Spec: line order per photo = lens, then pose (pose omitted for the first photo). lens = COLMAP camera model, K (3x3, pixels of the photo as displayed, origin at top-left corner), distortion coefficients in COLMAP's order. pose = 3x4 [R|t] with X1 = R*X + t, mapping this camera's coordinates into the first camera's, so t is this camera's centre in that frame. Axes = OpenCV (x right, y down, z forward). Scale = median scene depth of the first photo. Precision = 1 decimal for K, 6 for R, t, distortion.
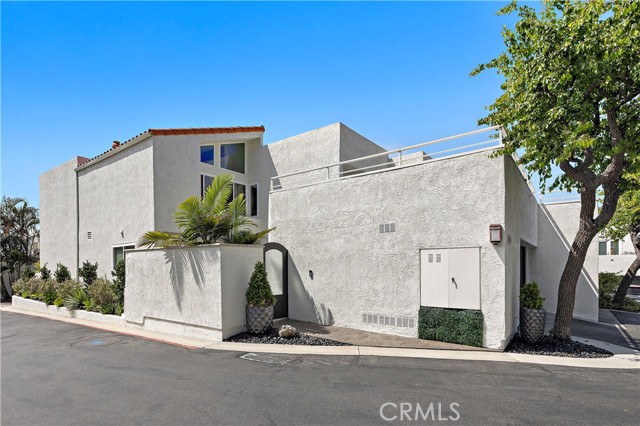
lens RADIAL K [[344.4, 0, 308.2], [0, 344.4, 268.7], [0, 0, 1]] dist [0.000113, 0.002477]
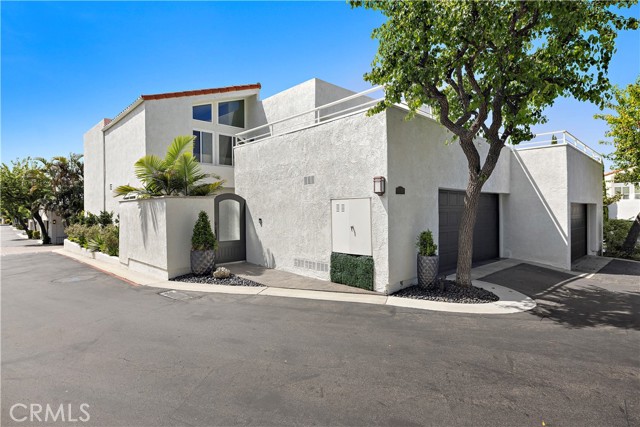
lens RADIAL K [[344.2, 0, 322.7], [0, 344.2, 212.1], [0, 0, 1]] dist [-0.000977, 0.000771]
pose [[0.990365, -0.003750, -0.138433, 0.401673], [0.003229, 0.999987, -0.003982, -0.011593], [0.138446, 0.003497, 0.990364, -0.070138]]
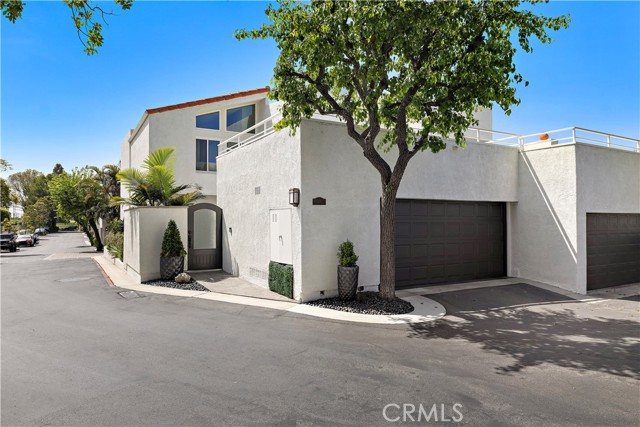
lens RADIAL K [[413.7, 0, 317.8], [0, 413.7, 215.2], [0, 0, 1]] dist [-0.000694, 0.000272]
pose [[0.931599, -0.001913, -0.363482, 0.856916], [-0.005070, 0.999820, -0.018256, -0.013610], [0.363451, 0.018850, 0.931422, -0.171958]]
